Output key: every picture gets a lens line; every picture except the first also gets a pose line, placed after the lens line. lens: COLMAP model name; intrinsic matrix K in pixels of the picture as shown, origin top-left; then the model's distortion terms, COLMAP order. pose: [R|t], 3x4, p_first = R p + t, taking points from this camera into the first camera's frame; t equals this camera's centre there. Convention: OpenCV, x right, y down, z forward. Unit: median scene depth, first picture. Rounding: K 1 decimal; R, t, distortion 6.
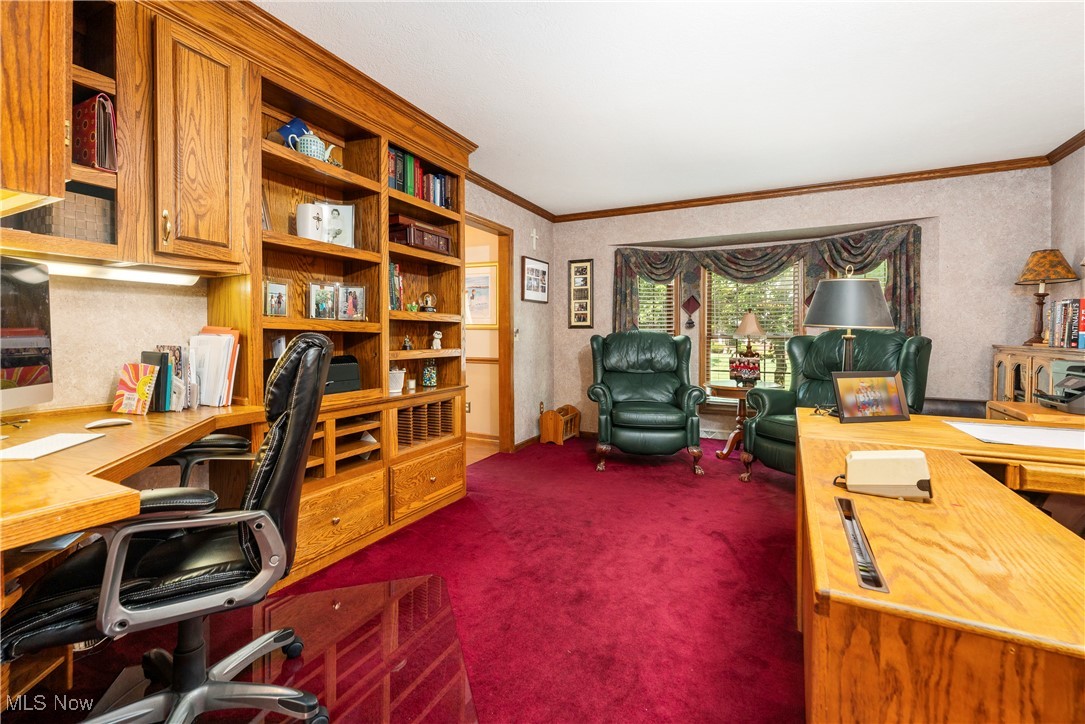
lens RADIAL K [[468.9, 0, 546.8], [0, 468.9, 340.2], [0, 0, 1]] dist [-0.003626, -0.000783]
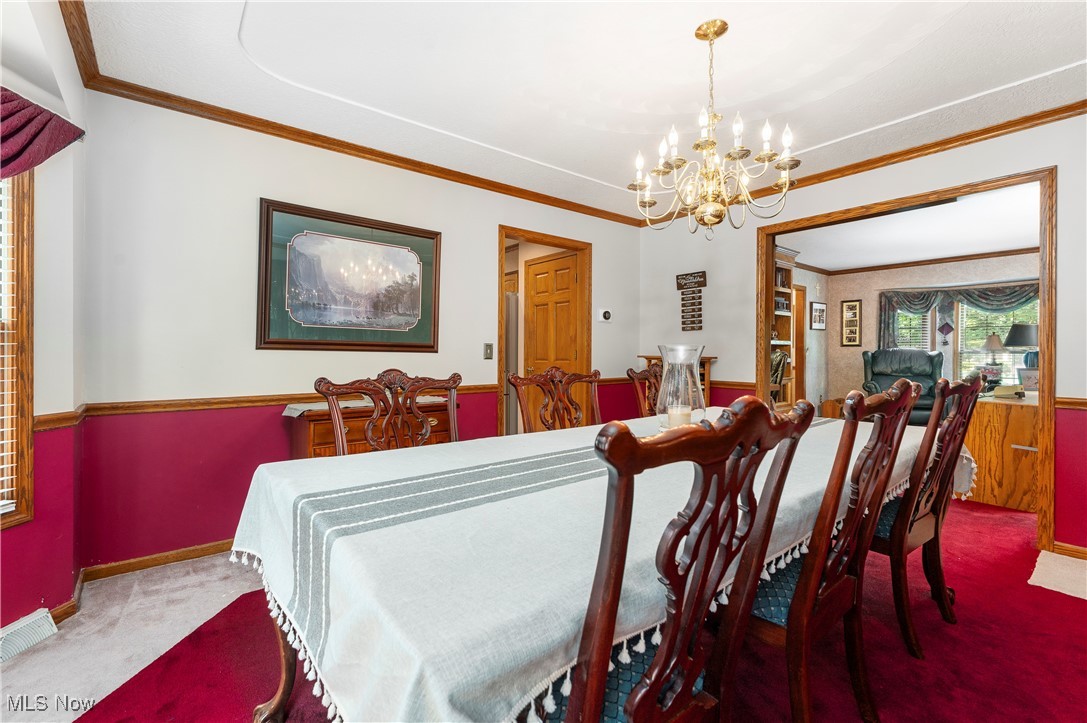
lens RADIAL K [[469.8, 0, 541.3], [0, 469.8, 356.8], [0, 0, 1]] dist [-0.003626, -0.000783]
pose [[0.907639, 0.004460, -0.419728, -0.198713], [-0.004377, 0.999990, 0.001161, 0.009397], [0.419728, 0.000784, 0.907649, -0.773664]]
